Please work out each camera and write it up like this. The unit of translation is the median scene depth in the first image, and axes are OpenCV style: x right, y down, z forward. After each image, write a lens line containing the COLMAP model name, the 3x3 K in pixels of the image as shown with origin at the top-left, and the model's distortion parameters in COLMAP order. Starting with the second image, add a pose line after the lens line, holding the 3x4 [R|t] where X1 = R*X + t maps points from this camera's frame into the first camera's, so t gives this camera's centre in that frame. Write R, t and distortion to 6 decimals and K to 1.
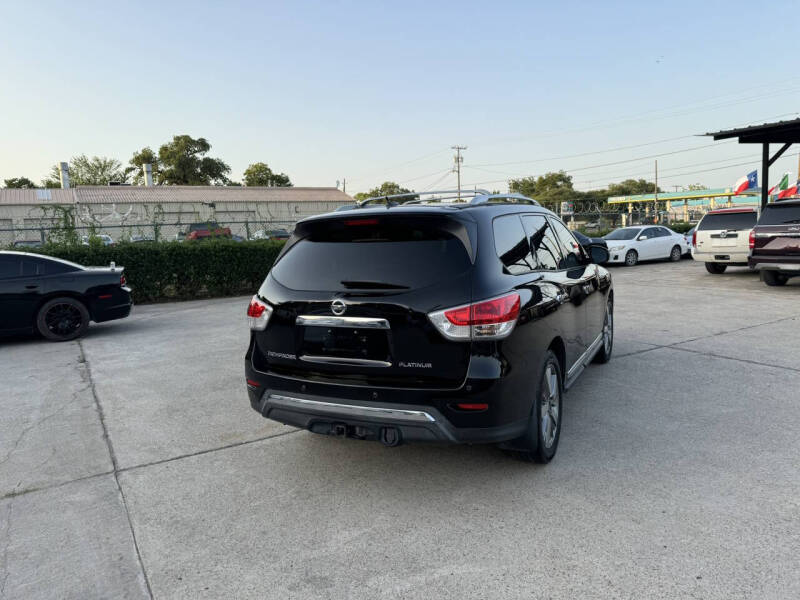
lens RADIAL K [[567.2, 0, 400.0], [0, 567.2, 300.0], [0, 0, 1]] dist [0.076605, -0.104780]
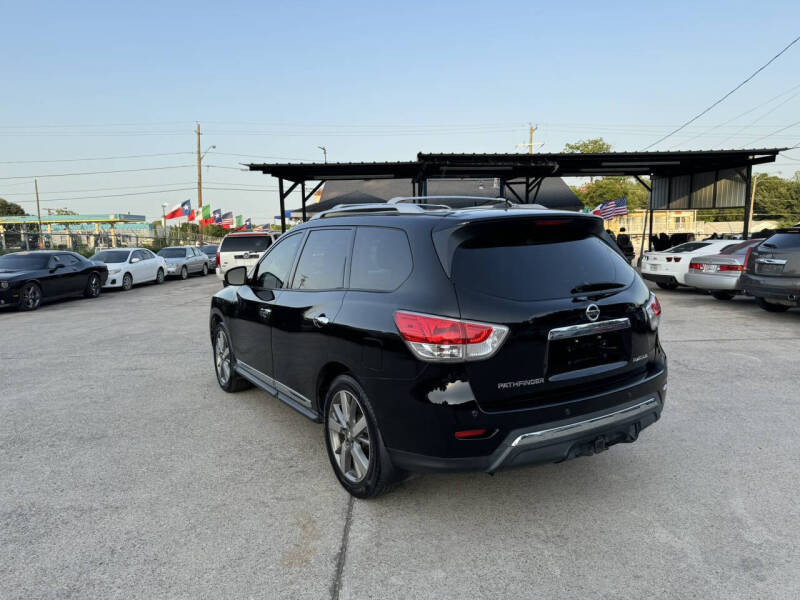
lens RADIAL K [[567.2, 0, 400.0], [0, 567.2, 300.0], [0, 0, 1]] dist [0.076605, -0.104780]
pose [[0.506218, -0.070755, 0.859498, -0.288802], [0.109753, 0.993811, 0.017171, -0.015785], [-0.855393, 0.085640, 0.510850, 0.212033]]
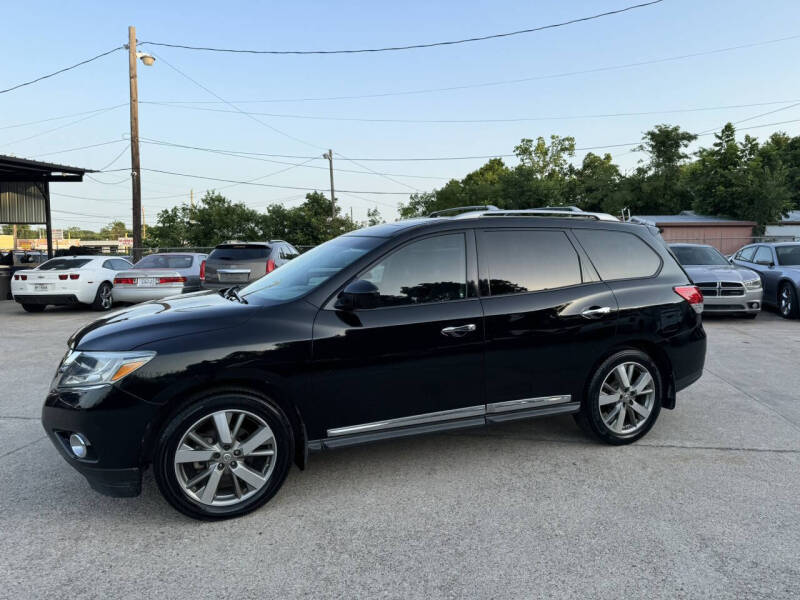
lens RADIAL K [[564.3, 0, 402.3], [0, 564.3, 303.4], [0, 0, 1]] dist [0.094131, -0.136684]
pose [[-0.772709, -0.024055, 0.634304, -0.174989], [0.116430, 0.976957, 0.178884, -0.085561], [-0.623991, 0.212077, -0.752103, 0.742285]]
